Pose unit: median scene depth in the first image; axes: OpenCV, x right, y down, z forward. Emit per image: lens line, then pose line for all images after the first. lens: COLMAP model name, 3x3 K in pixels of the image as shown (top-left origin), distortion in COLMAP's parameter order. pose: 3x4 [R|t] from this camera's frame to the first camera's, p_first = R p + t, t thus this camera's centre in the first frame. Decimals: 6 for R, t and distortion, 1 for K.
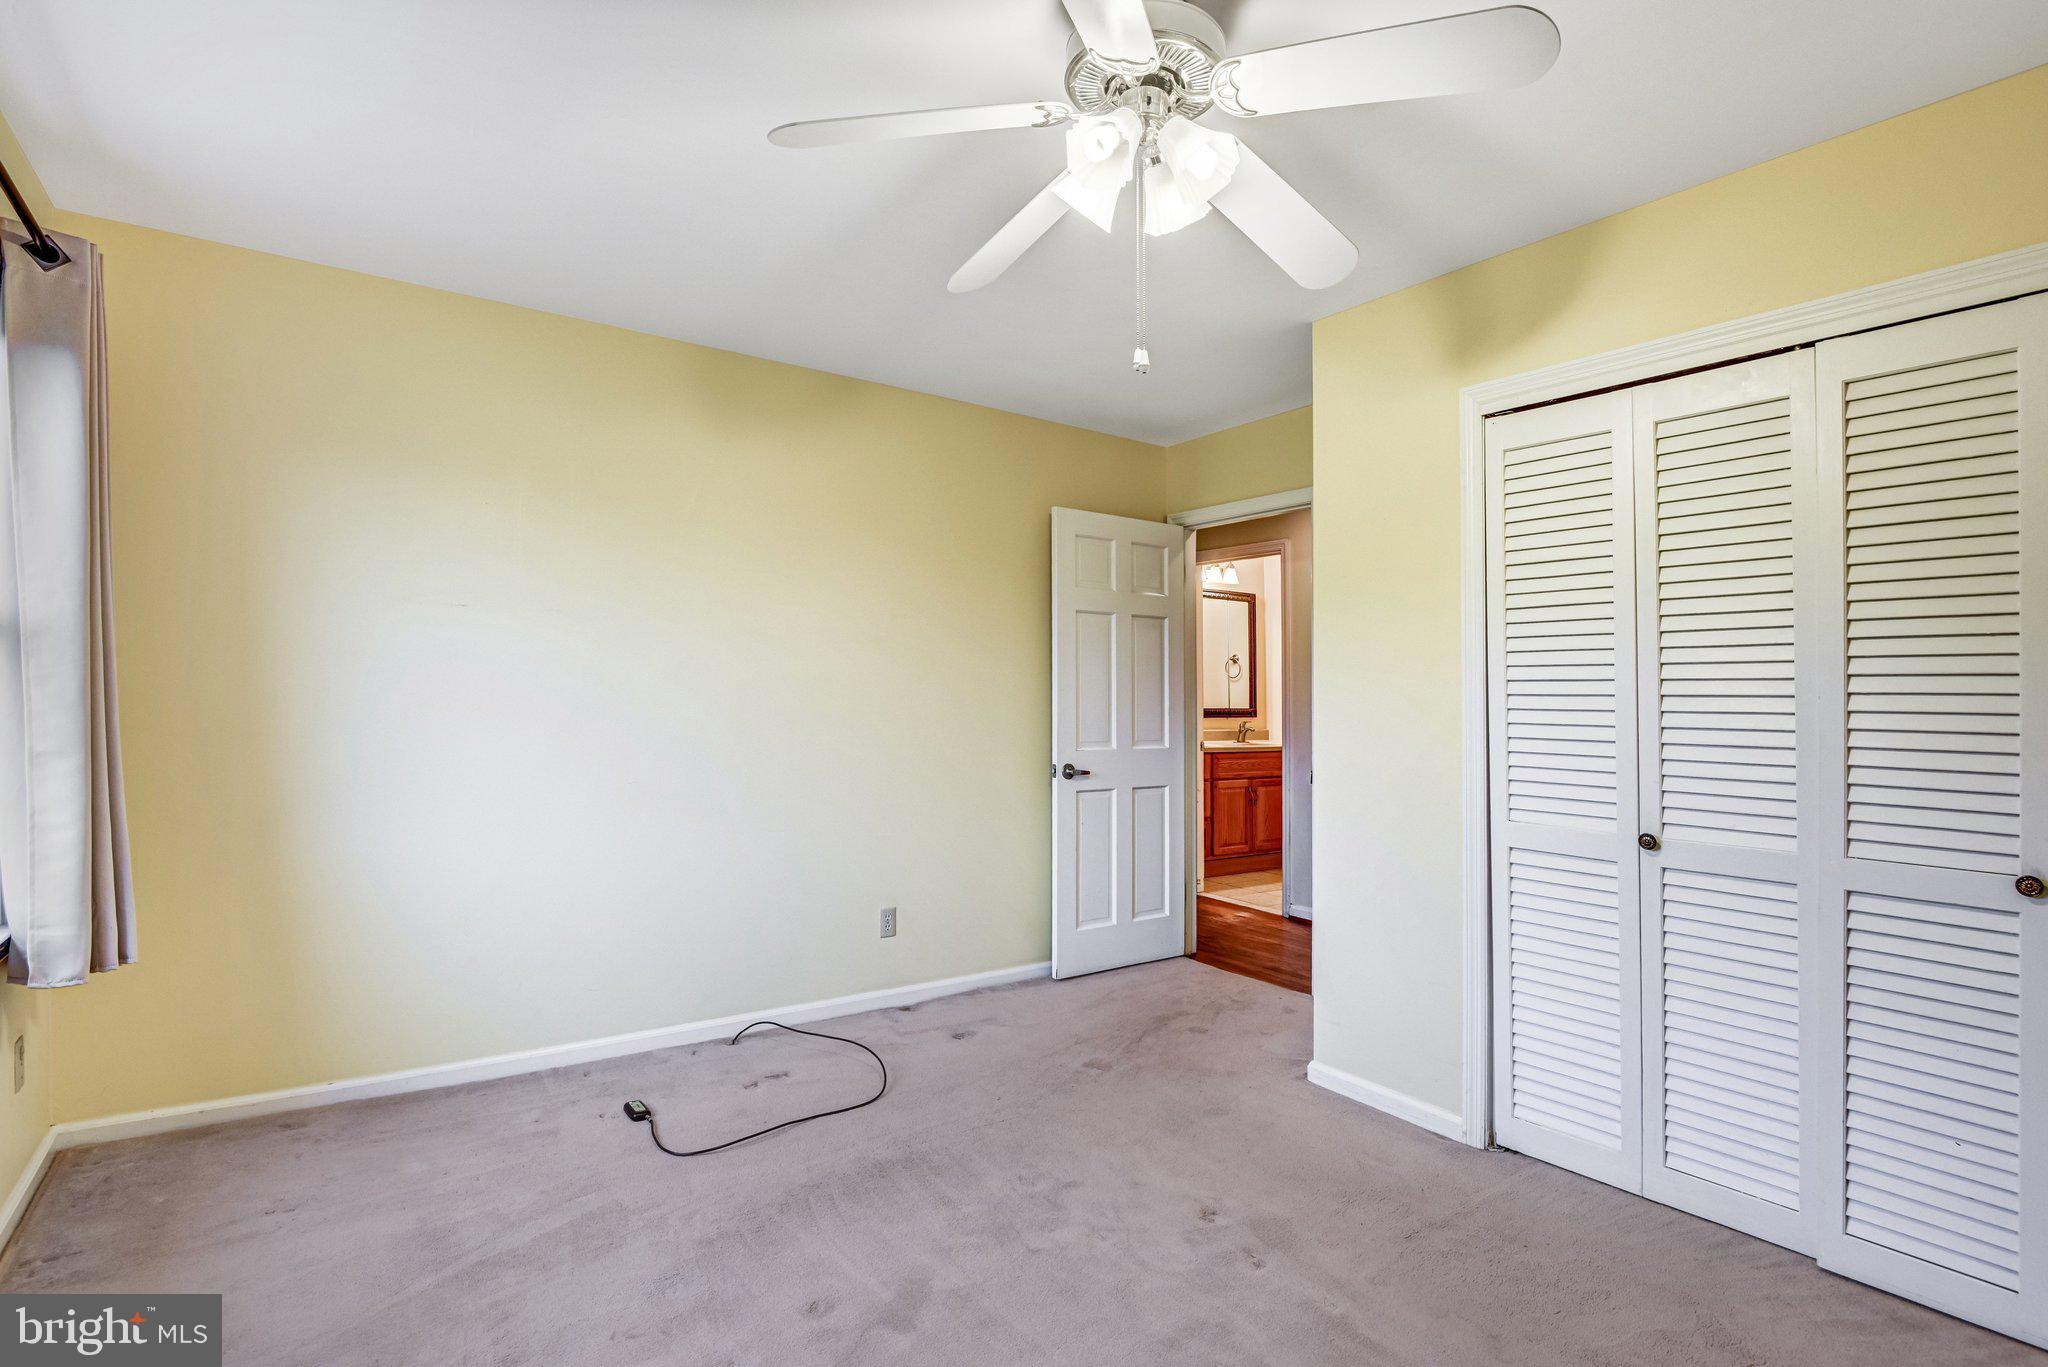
lens RADIAL K [[993.2, 0, 1031.3], [0, 993.2, 691.8], [0, 0, 1]] dist [0.003719, 0.000293]
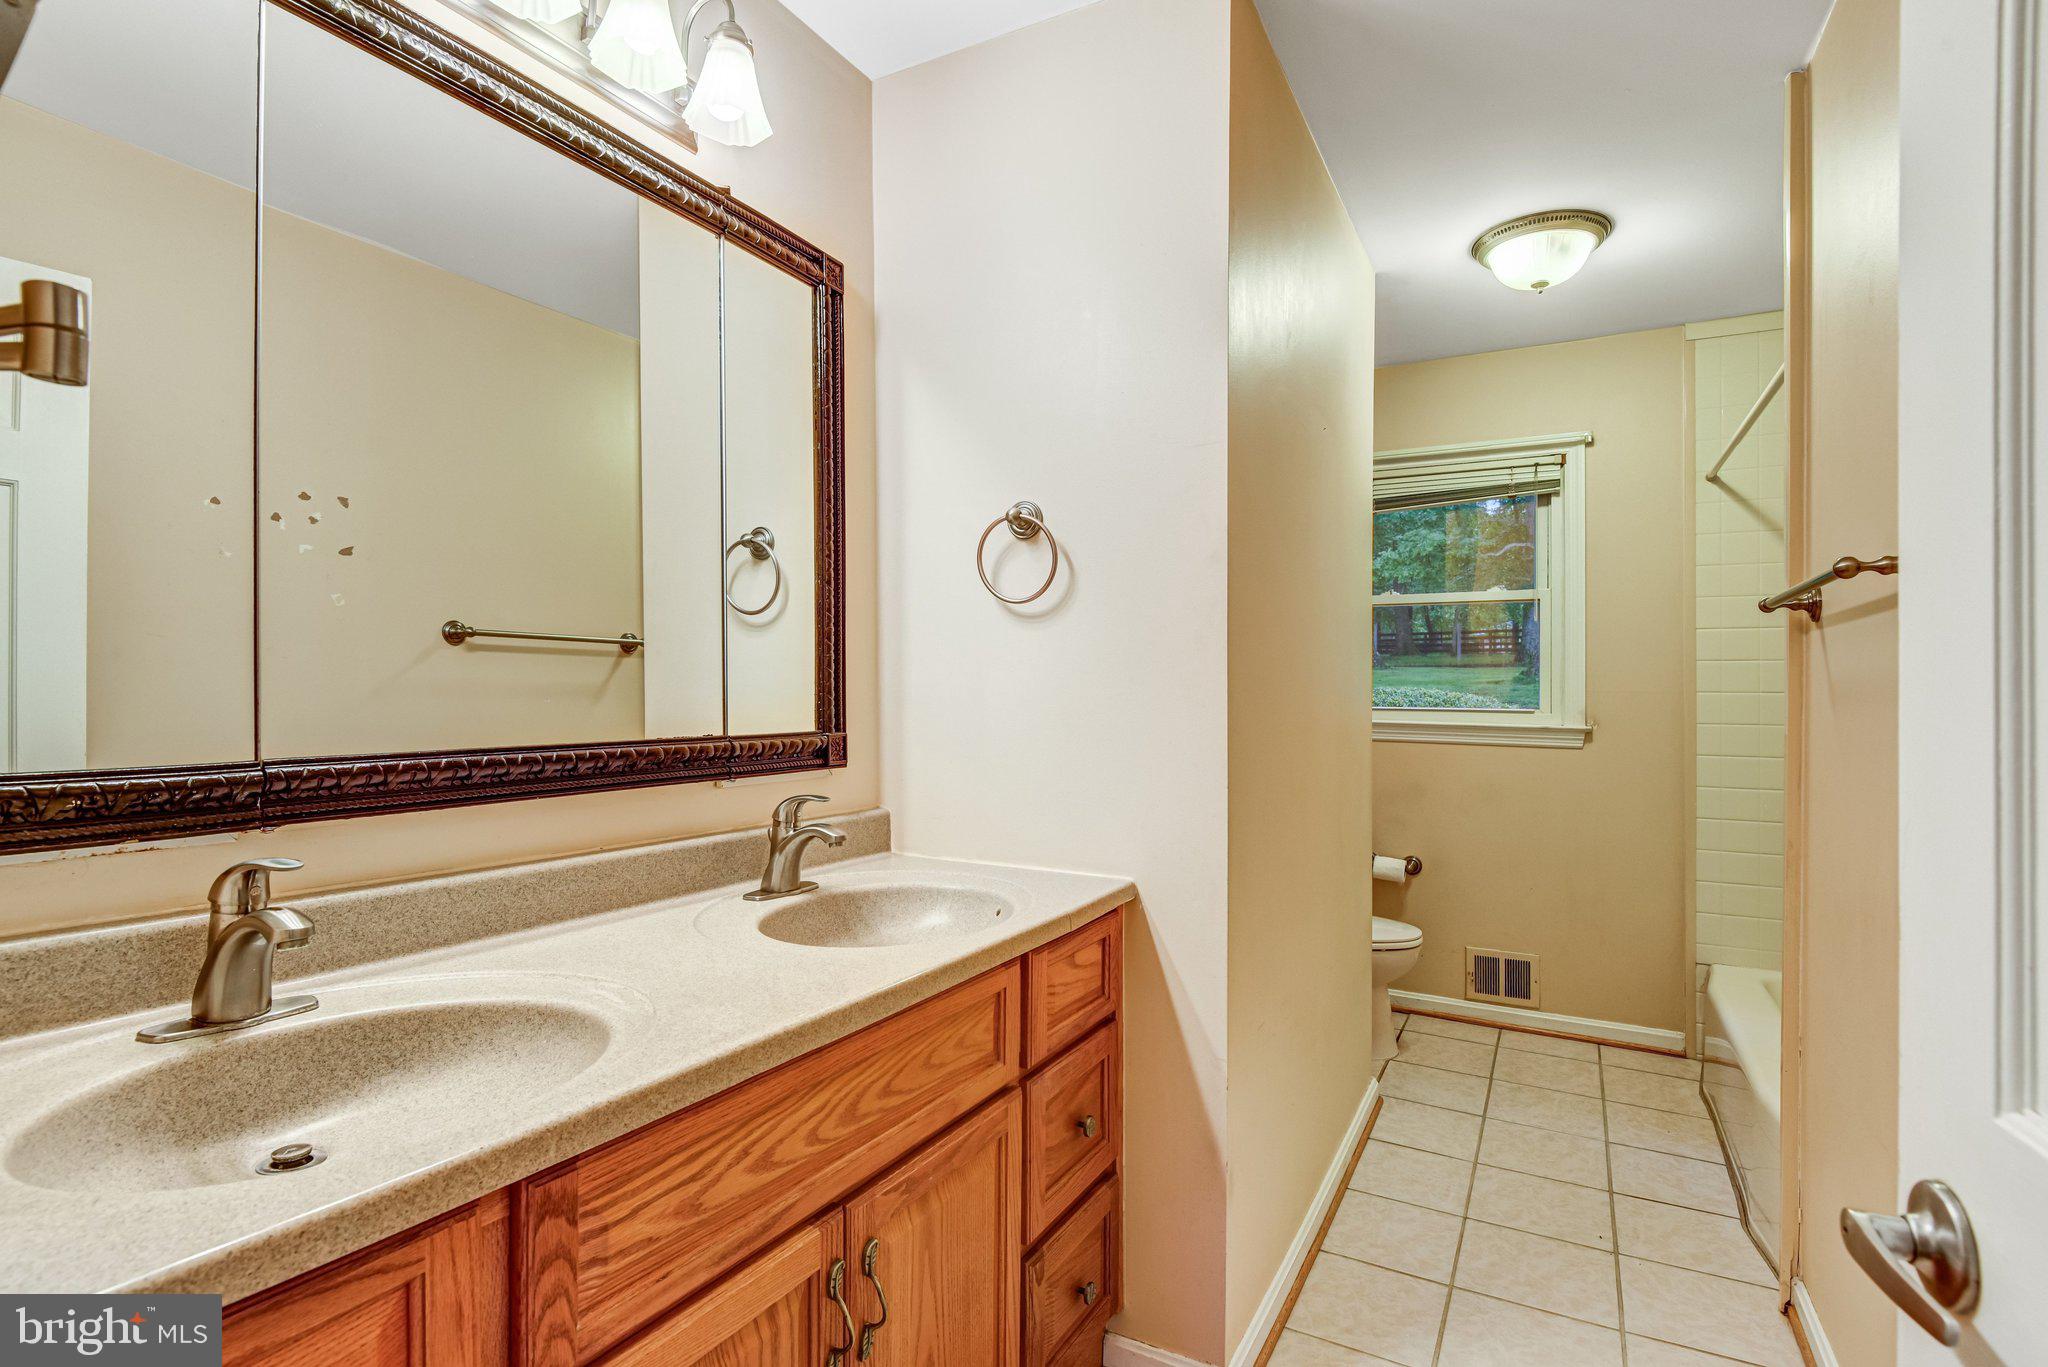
lens RADIAL K [[993.2, 0, 1025.2], [0, 993.2, 687.7], [0, 0, 1]] dist [0.003719, 0.000293]
pose [[0.904346, 0.002309, 0.426795, 0.162222], [-0.001672, 0.999997, -0.001866, 0.006085], [-0.426798, 0.000974, 0.904347, 0.760116]]
